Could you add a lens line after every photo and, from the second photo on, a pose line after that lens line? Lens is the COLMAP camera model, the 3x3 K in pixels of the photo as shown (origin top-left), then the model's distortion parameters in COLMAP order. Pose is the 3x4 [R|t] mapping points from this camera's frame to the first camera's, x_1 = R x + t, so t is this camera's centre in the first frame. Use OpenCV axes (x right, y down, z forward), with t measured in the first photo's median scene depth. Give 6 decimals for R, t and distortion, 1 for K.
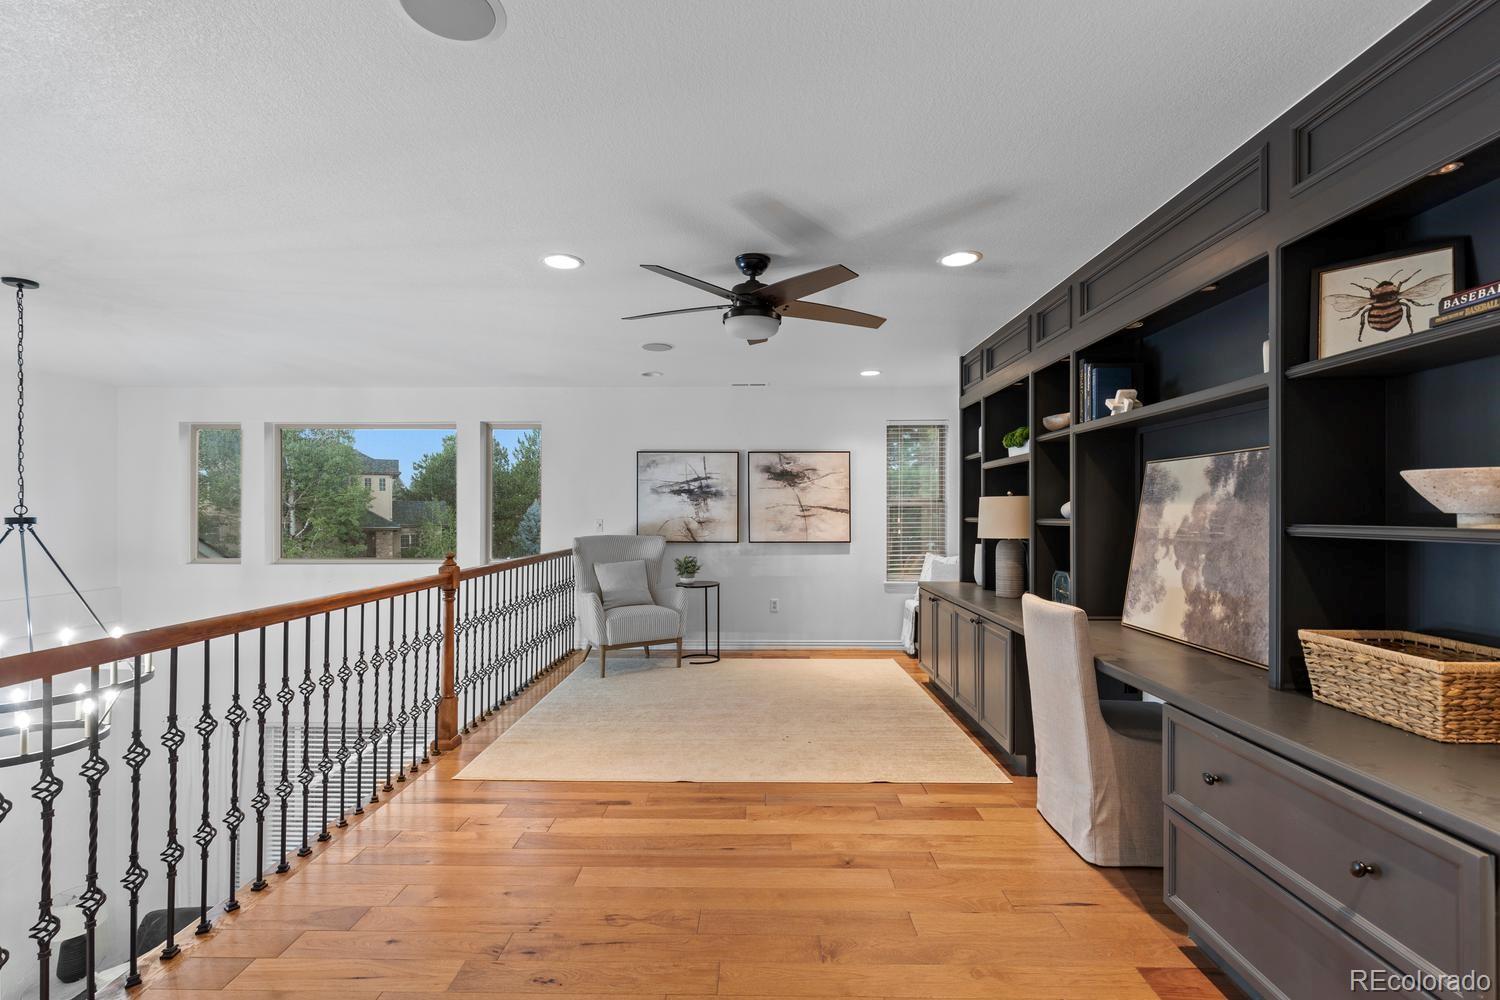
lens RADIAL K [[682.8, 0, 749.6], [0, 682.8, 507.9], [0, 0, 1]] dist [0.005045, -0.001612]
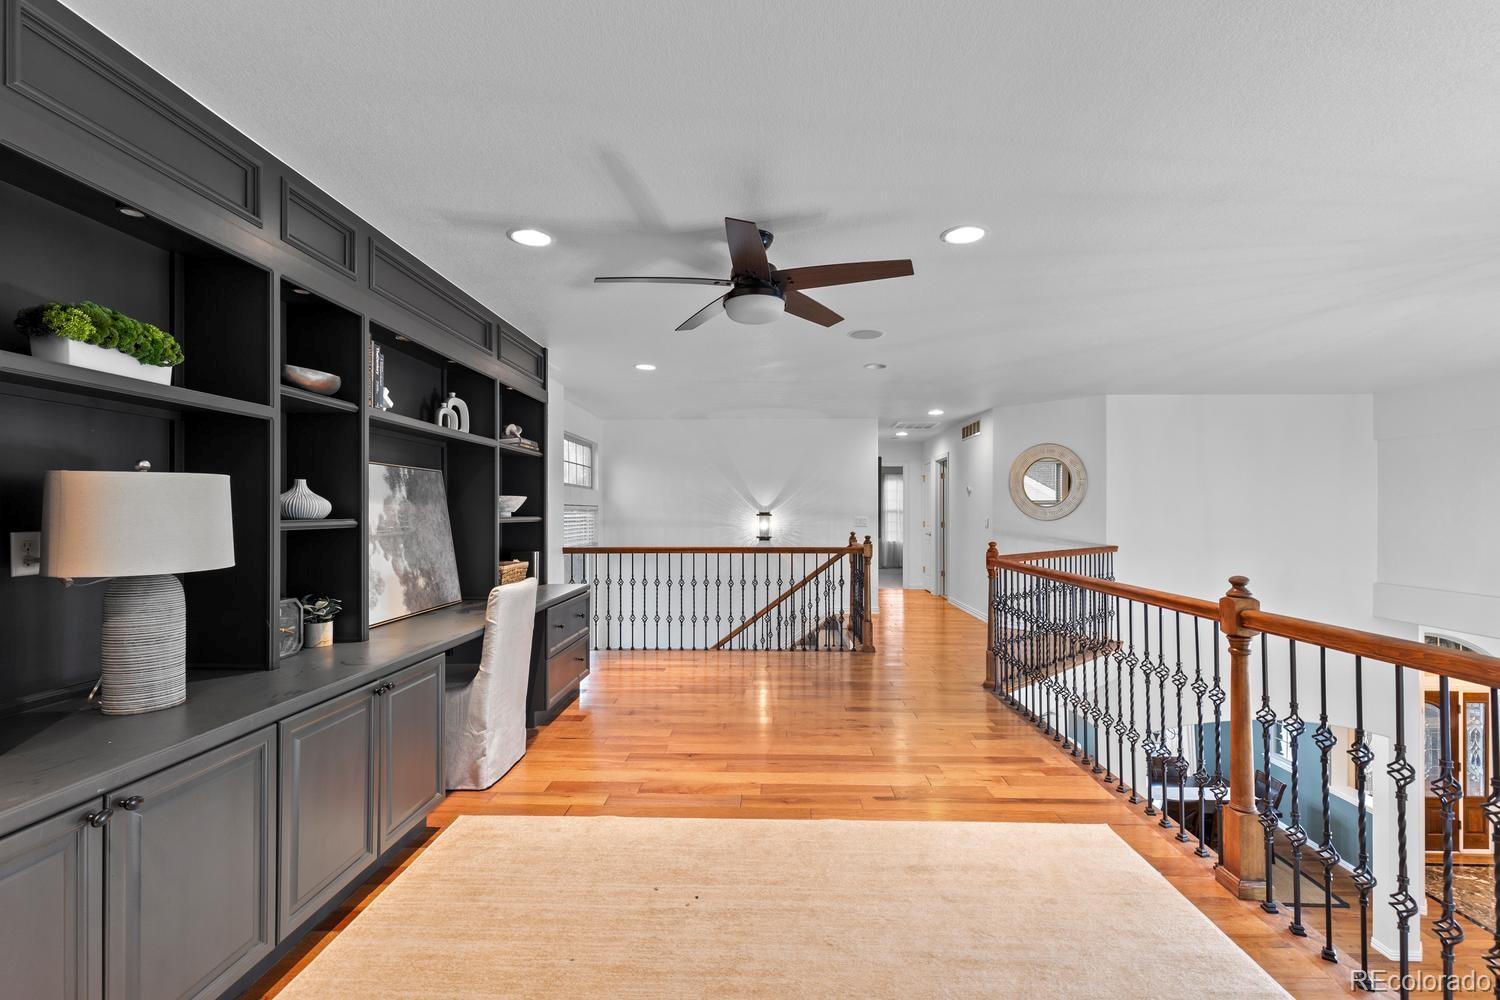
lens RADIAL K [[682.8, 0, 750.4], [0, 682.8, 508.2], [0, 0, 1]] dist [0.005045, -0.001612]
pose [[-0.999789, -0.002652, 0.020346, -0.009873], [-0.002919, 0.999909, -0.013140, 0.015964], [-0.020309, -0.013196, -0.999707, 2.239423]]
